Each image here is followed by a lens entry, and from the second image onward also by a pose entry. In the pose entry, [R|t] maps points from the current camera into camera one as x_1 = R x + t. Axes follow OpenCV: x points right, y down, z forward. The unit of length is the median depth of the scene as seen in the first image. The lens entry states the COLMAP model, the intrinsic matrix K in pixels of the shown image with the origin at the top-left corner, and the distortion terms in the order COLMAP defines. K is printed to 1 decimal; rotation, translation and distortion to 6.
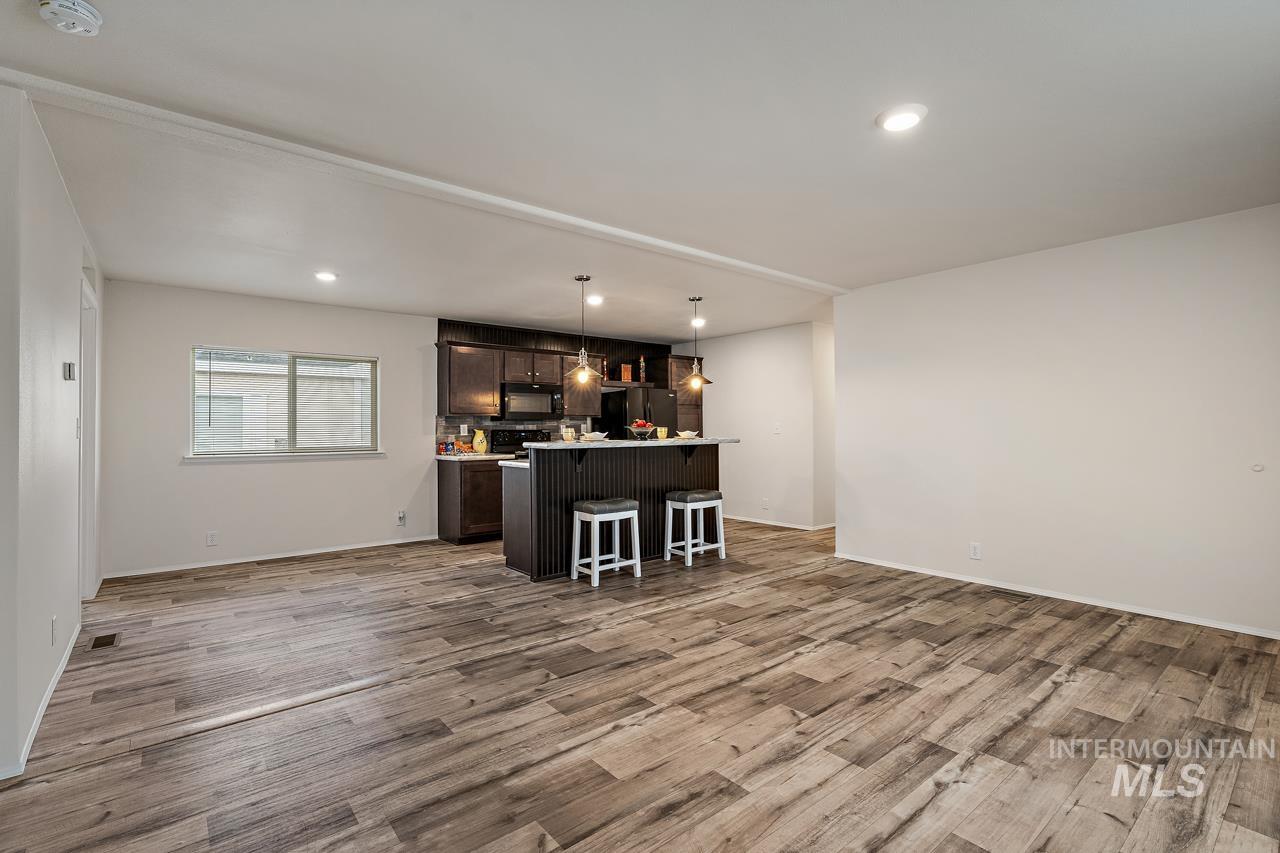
lens RADIAL K [[581.2, 0, 636.5], [0, 581.2, 424.2], [0, 0, 1]] dist [0.002056, 0.000254]
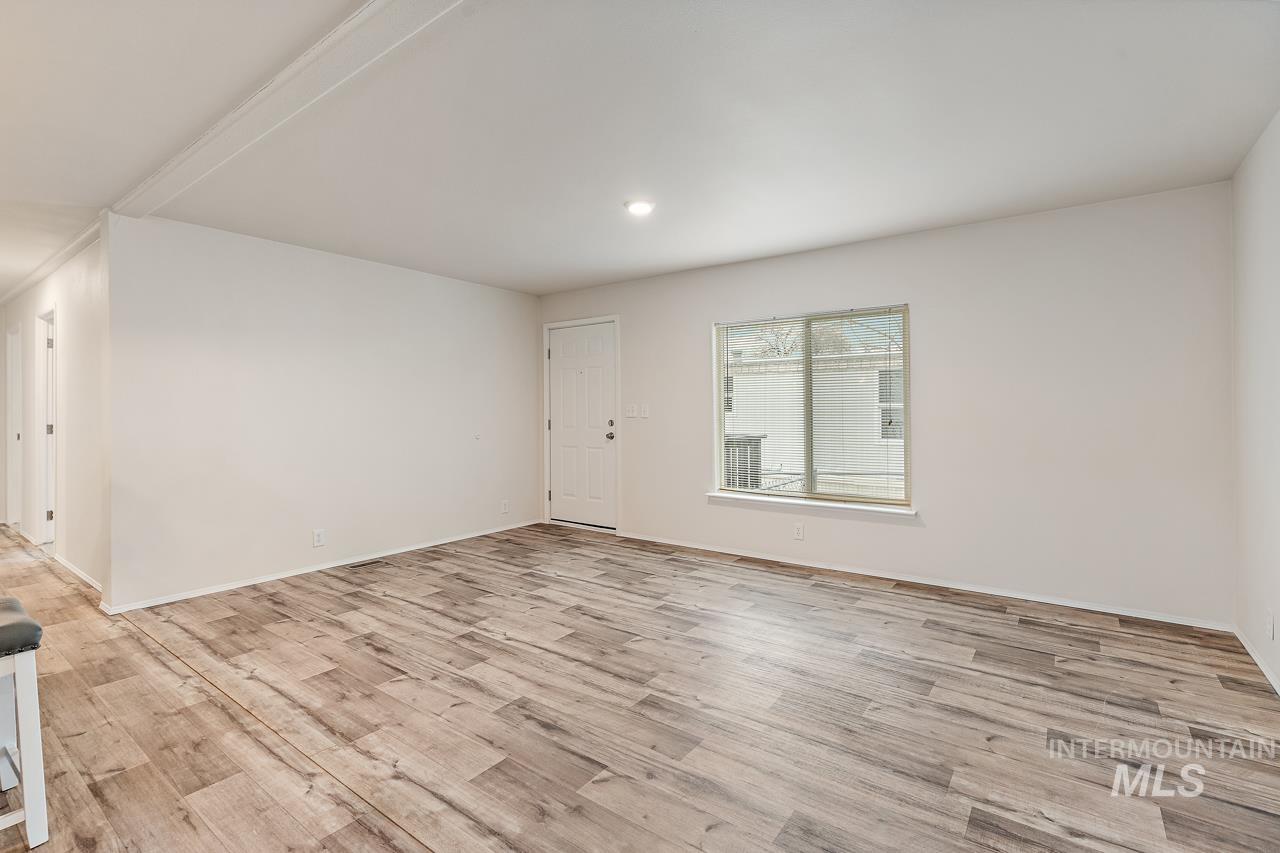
lens RADIAL K [[581.2, 0, 637.1], [0, 581.2, 419.2], [0, 0, 1]] dist [0.002056, 0.000254]
pose [[-0.242949, -0.006198, 0.970019, -0.712620], [-0.001803, 0.999981, 0.005937, 0.009157], [-0.970037, -0.000307, -0.242955, 0.985355]]
